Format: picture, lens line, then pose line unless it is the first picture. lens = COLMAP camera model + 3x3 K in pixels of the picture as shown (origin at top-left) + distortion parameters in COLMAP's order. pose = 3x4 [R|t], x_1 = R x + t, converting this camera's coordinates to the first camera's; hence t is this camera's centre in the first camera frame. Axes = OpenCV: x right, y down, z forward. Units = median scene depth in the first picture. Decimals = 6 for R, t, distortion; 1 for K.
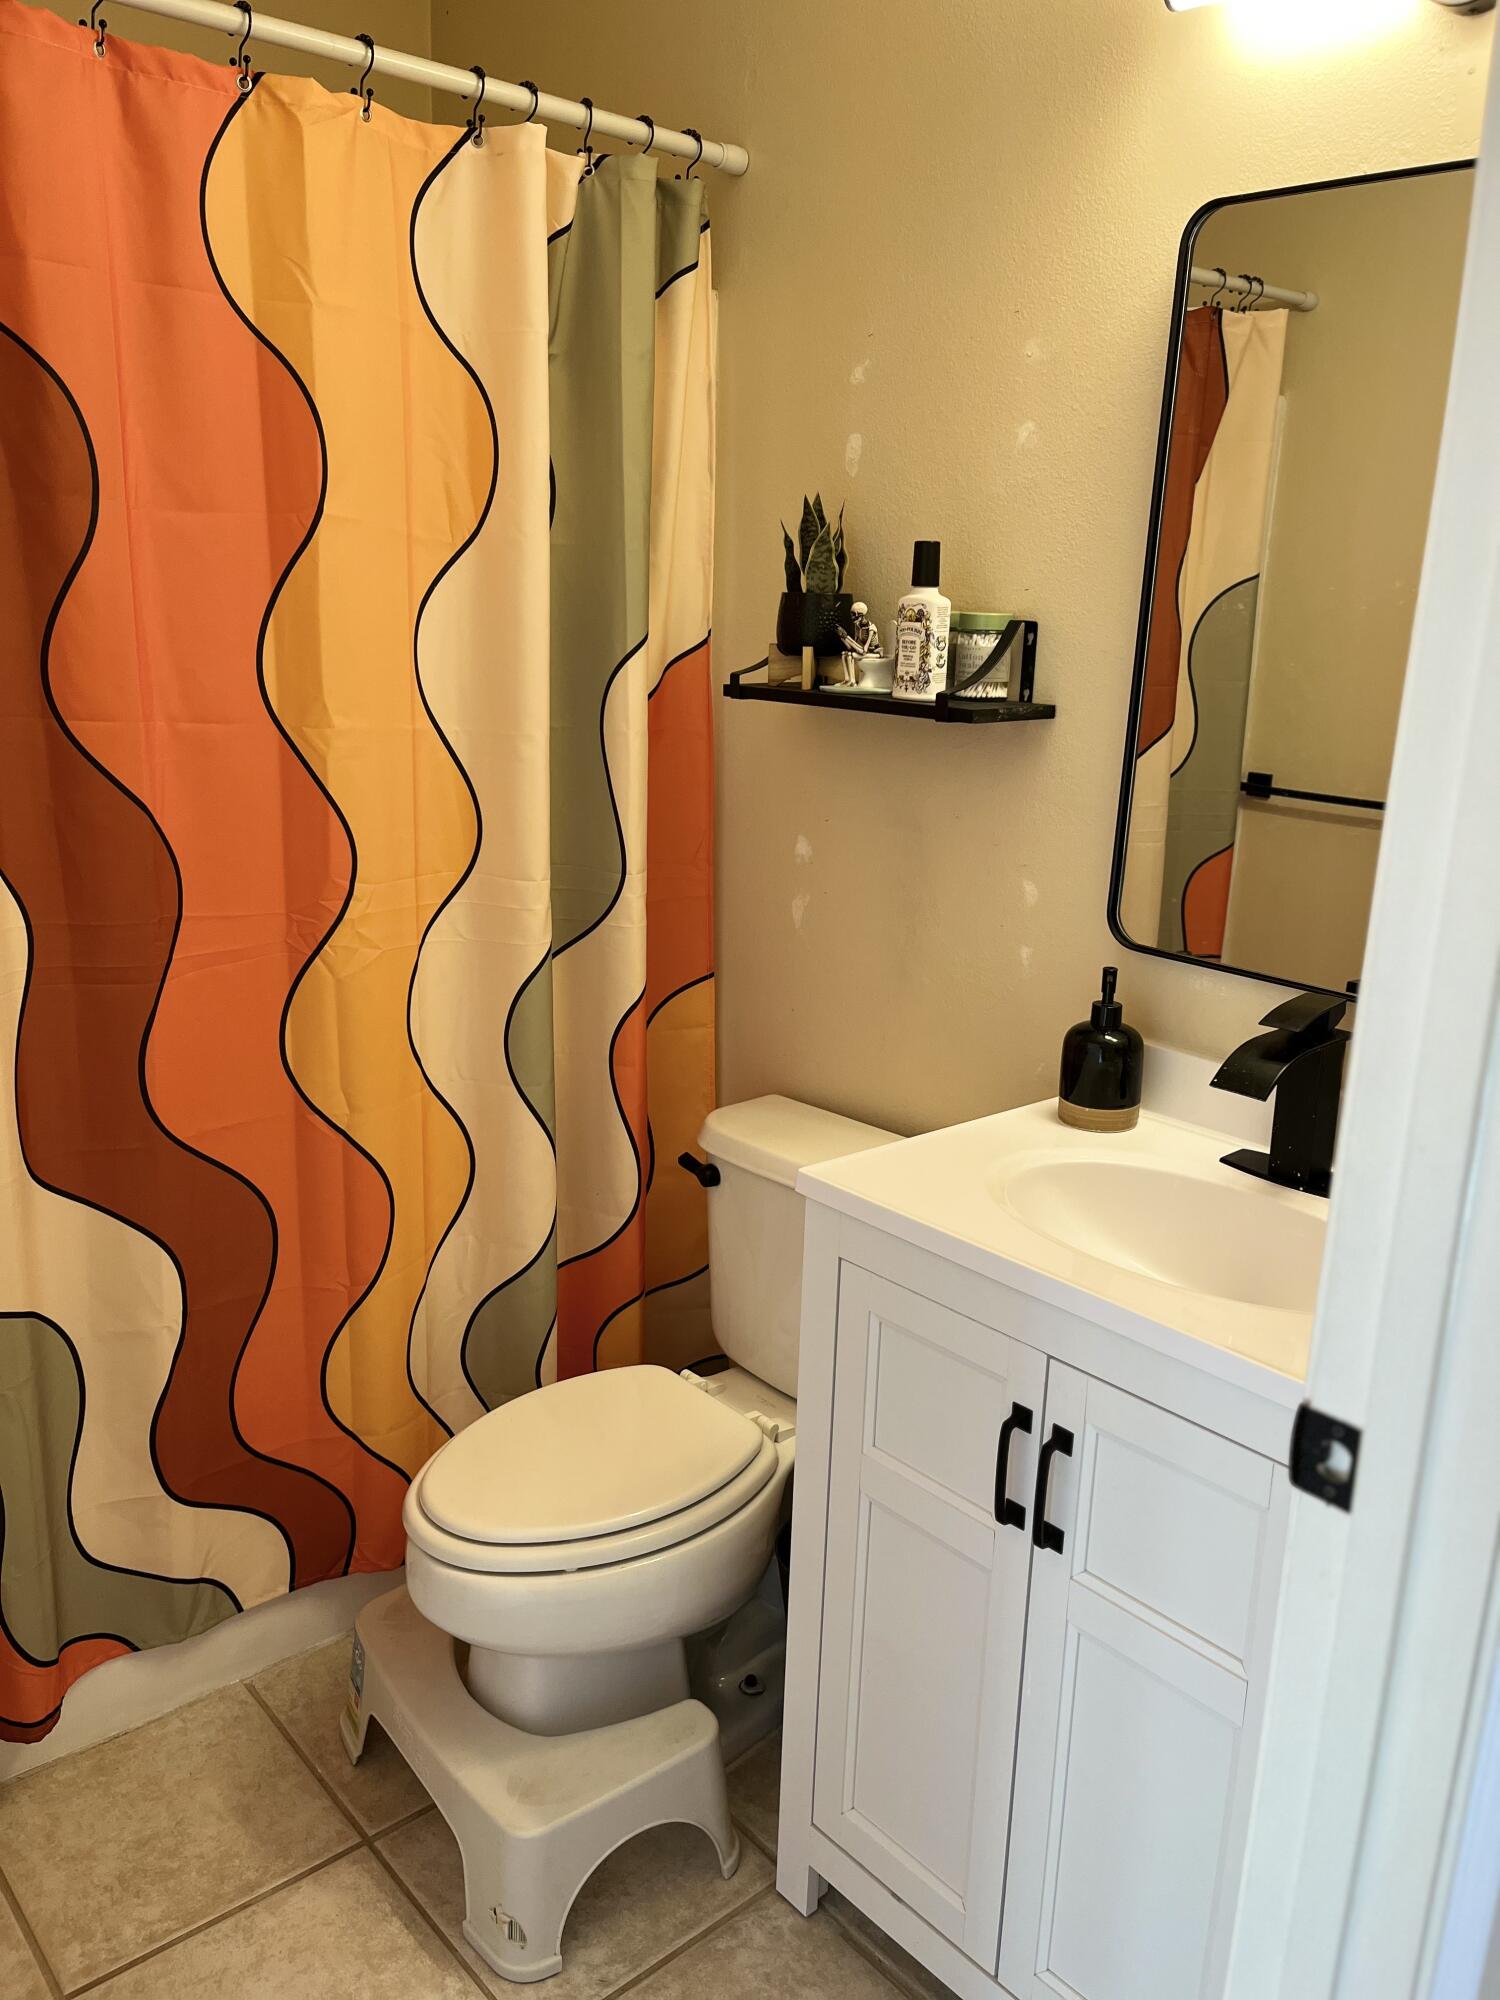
lens RADIAL K [[1509.8, 0, 751.9], [0, 1509.8, 1011.7], [0, 0, 1]] dist [0.065869, -0.091964]
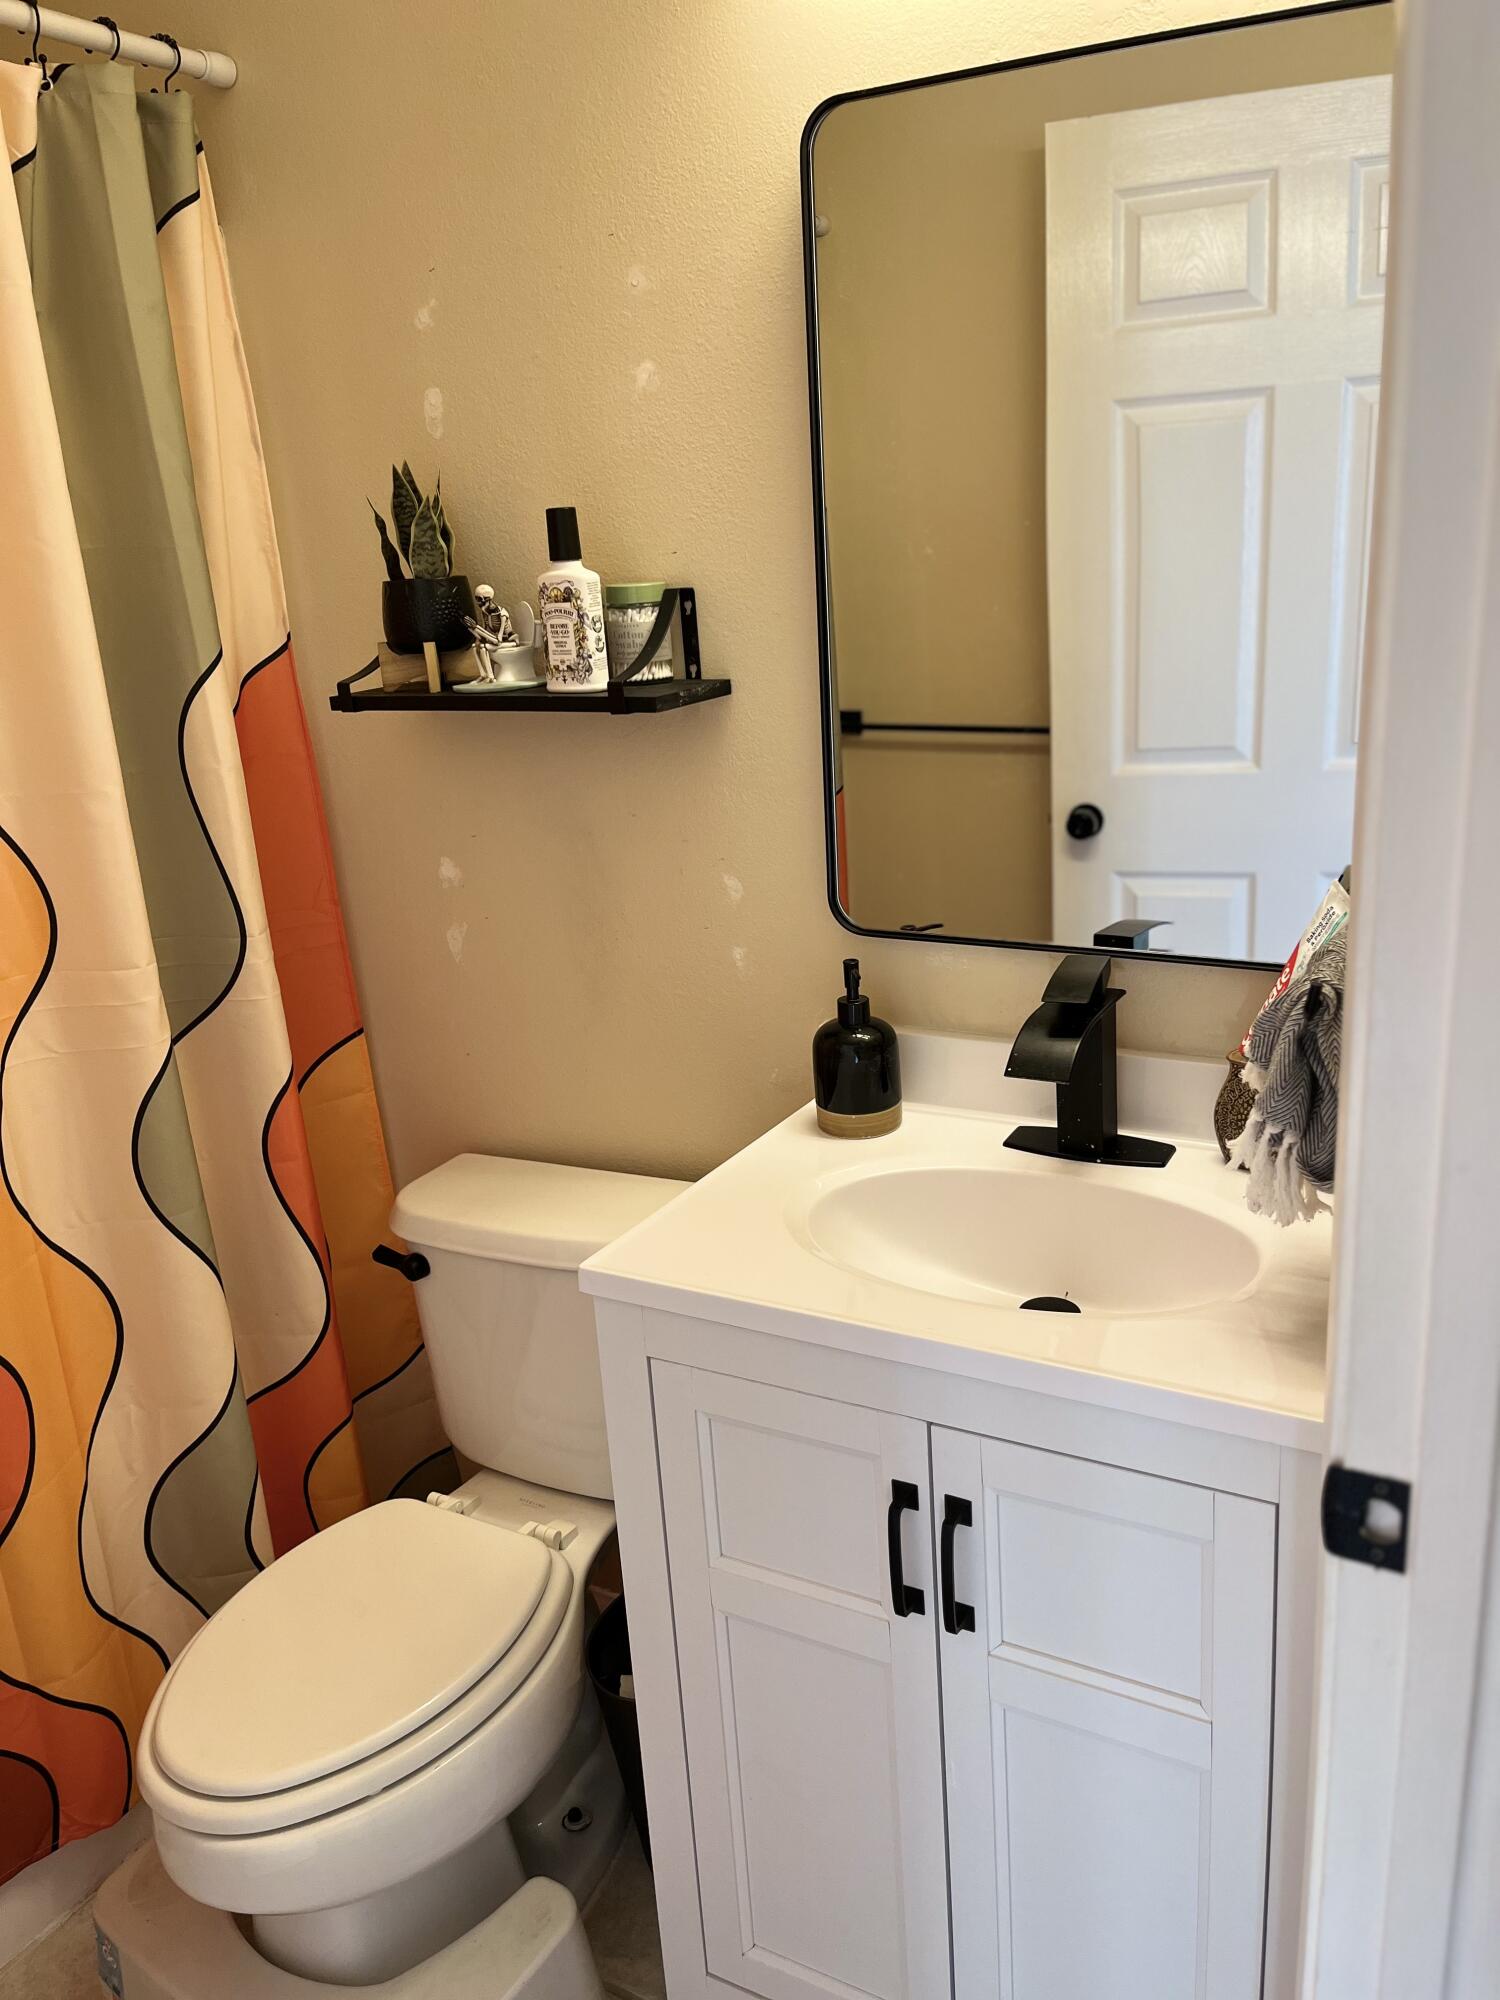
lens RADIAL K [[1509.8, 0, 751.9], [0, 1509.8, 1011.7], [0, 0, 1]] dist [0.065869, -0.091964]
pose [[0.938975, -0.185030, 0.289984, -0.083252], [0.176194, 0.982731, 0.056532, -0.056351], [-0.295436, -0.001988, 0.955360, 0.138329]]
